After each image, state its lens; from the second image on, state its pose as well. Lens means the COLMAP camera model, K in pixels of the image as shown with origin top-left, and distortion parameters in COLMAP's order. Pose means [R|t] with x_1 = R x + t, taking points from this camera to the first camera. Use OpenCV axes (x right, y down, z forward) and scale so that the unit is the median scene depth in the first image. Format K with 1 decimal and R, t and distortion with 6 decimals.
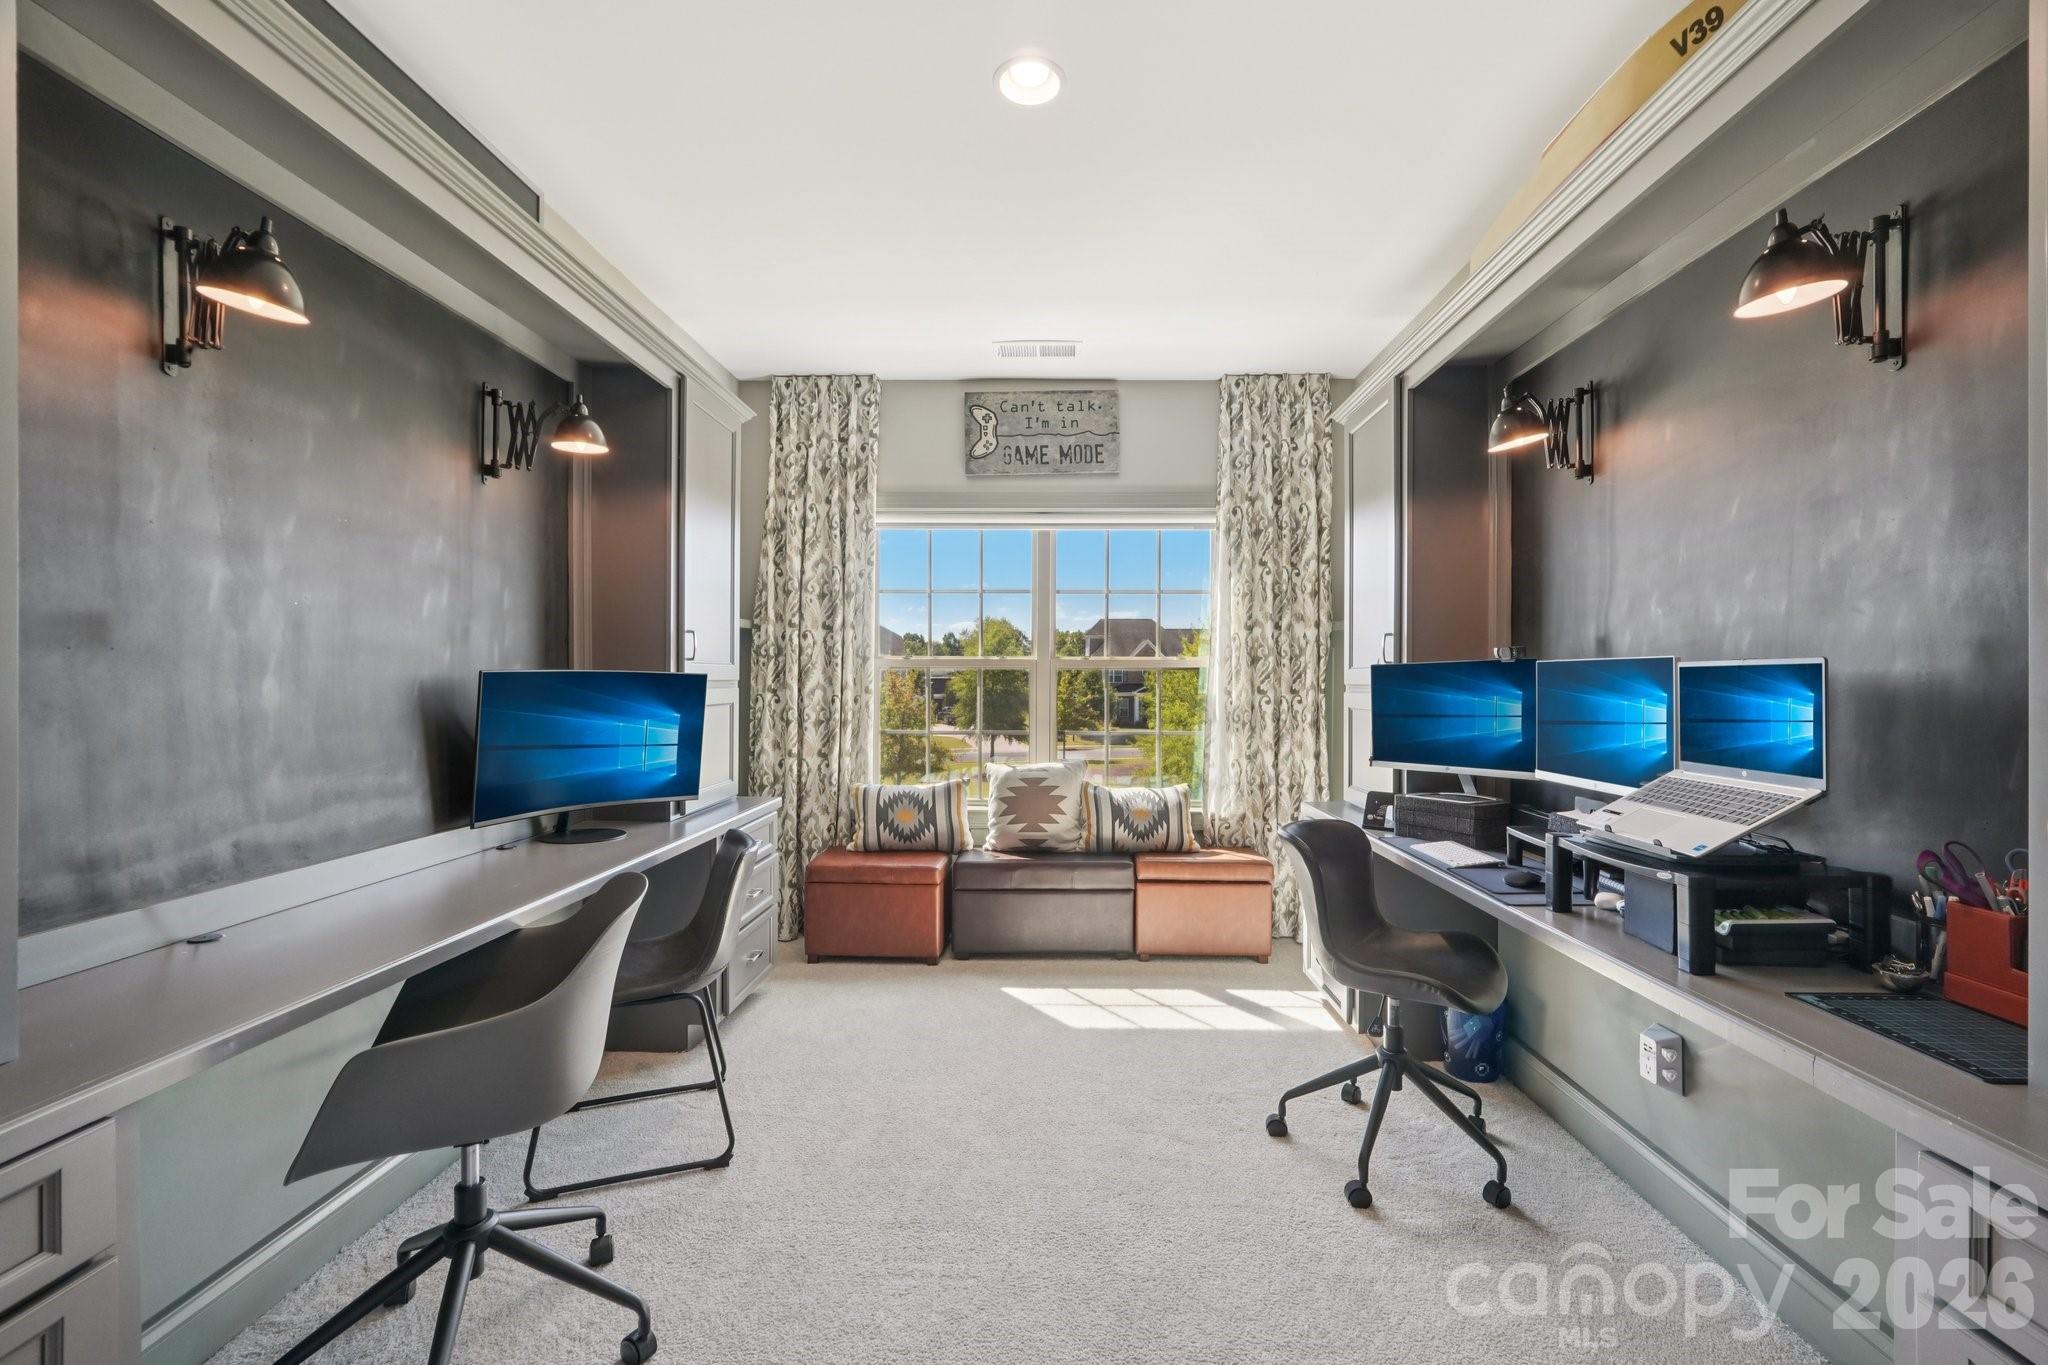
lens RADIAL K [[874.8, 0, 1028.3], [0, 874.8, 672.9], [0, 0, 1]] dist [-0.005413, -0.000132]
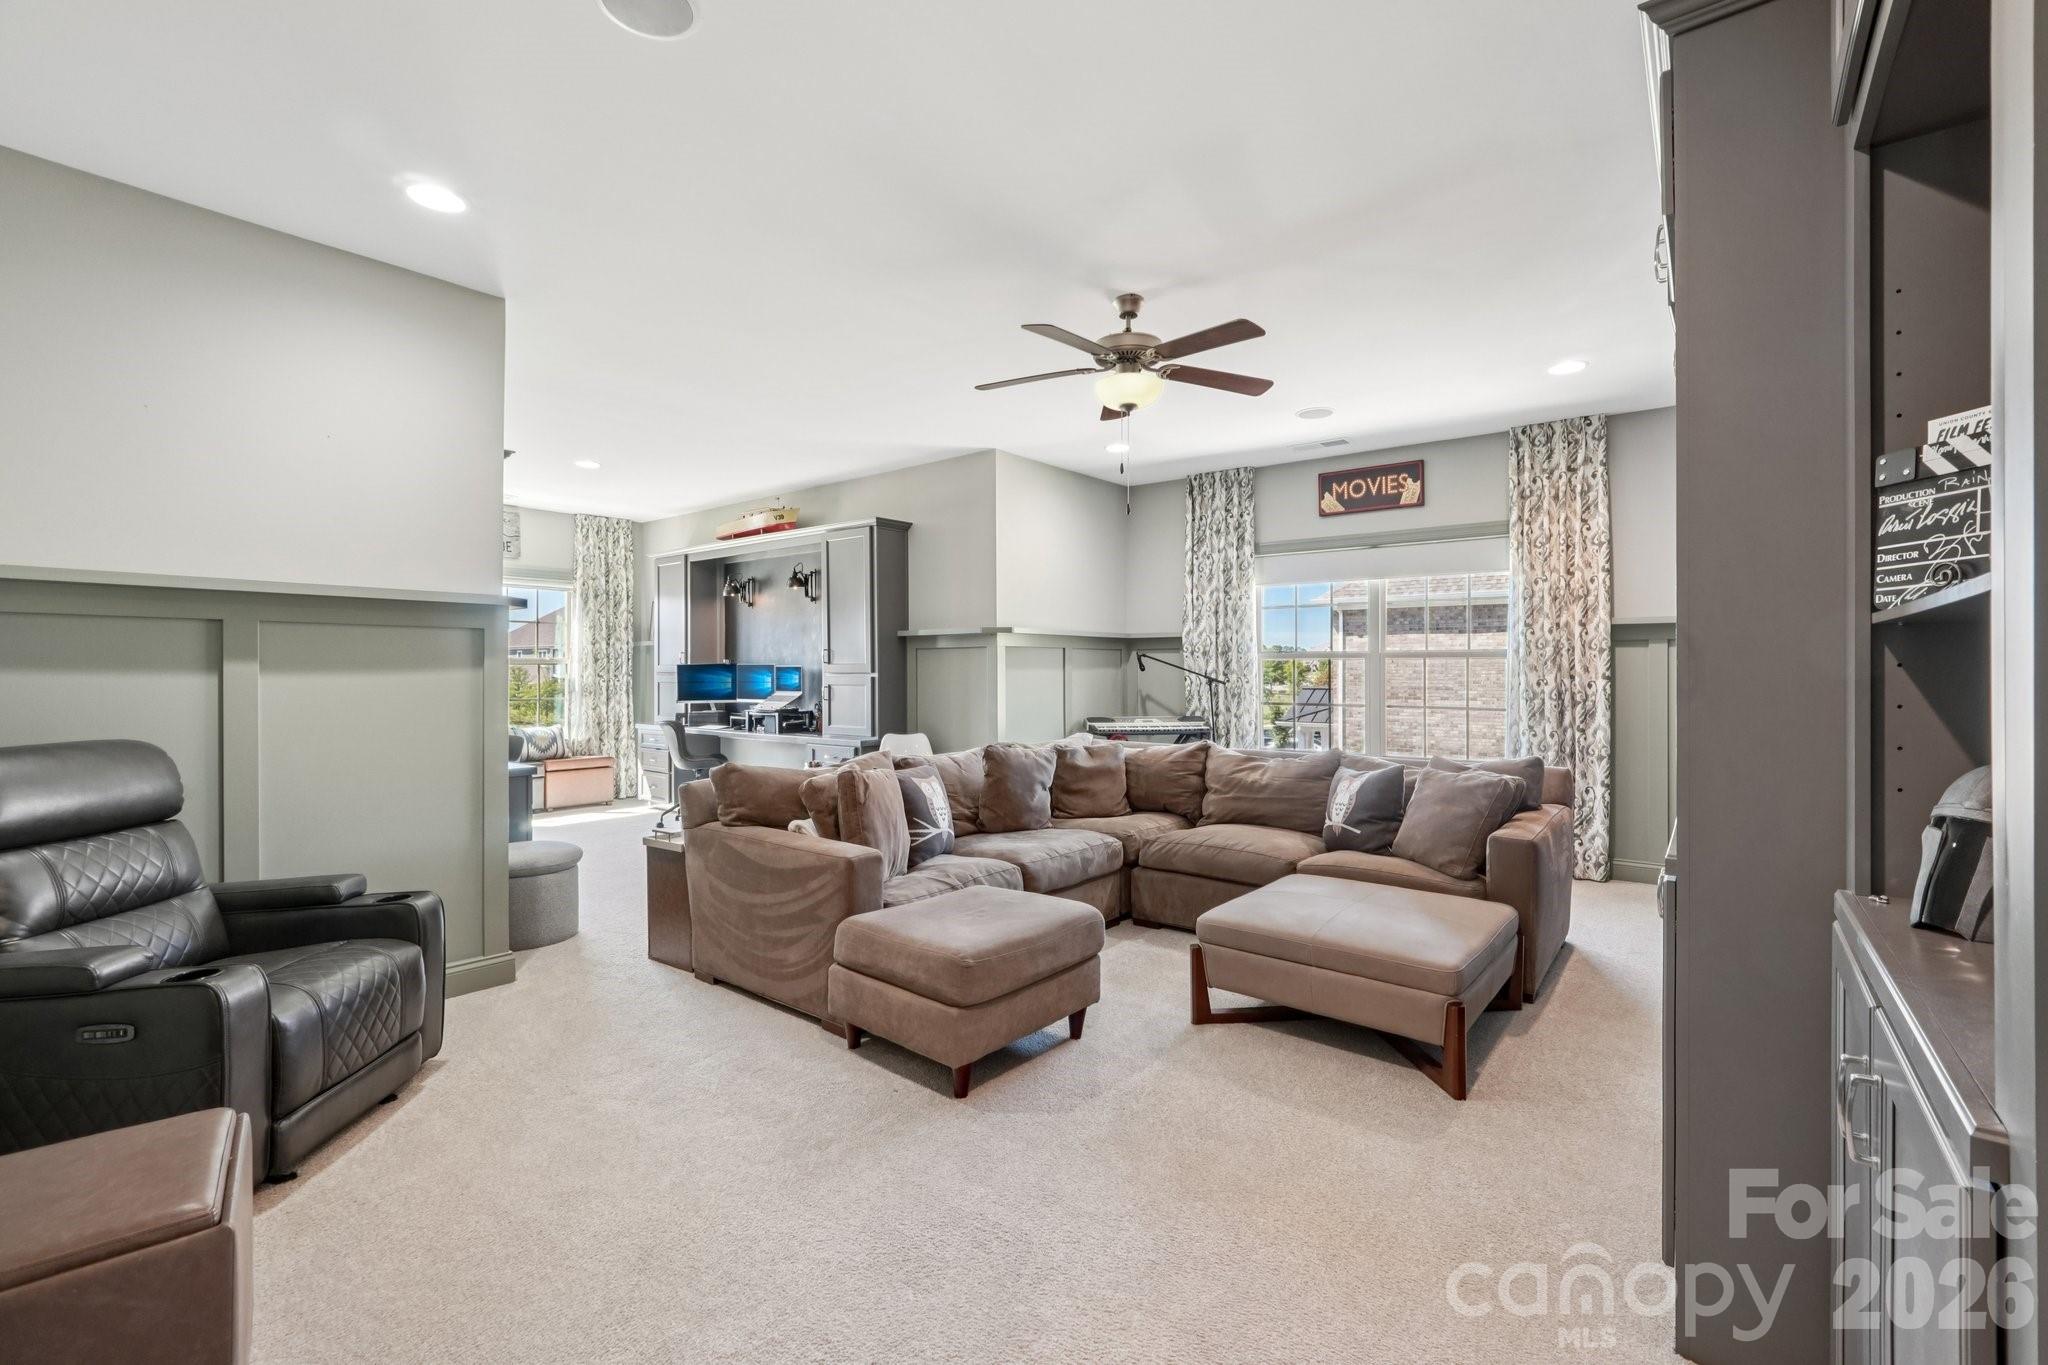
lens RADIAL K [[874.8, 0, 1025.9], [0, 874.8, 668.6], [0, 0, 1]] dist [-0.005413, -0.000132]
pose [[0.600886, -0.004142, 0.799324, -1.111608], [-0.004520, 0.999953, 0.008580, -0.025566], [-0.799322, -0.008768, 0.600839, -1.463255]]
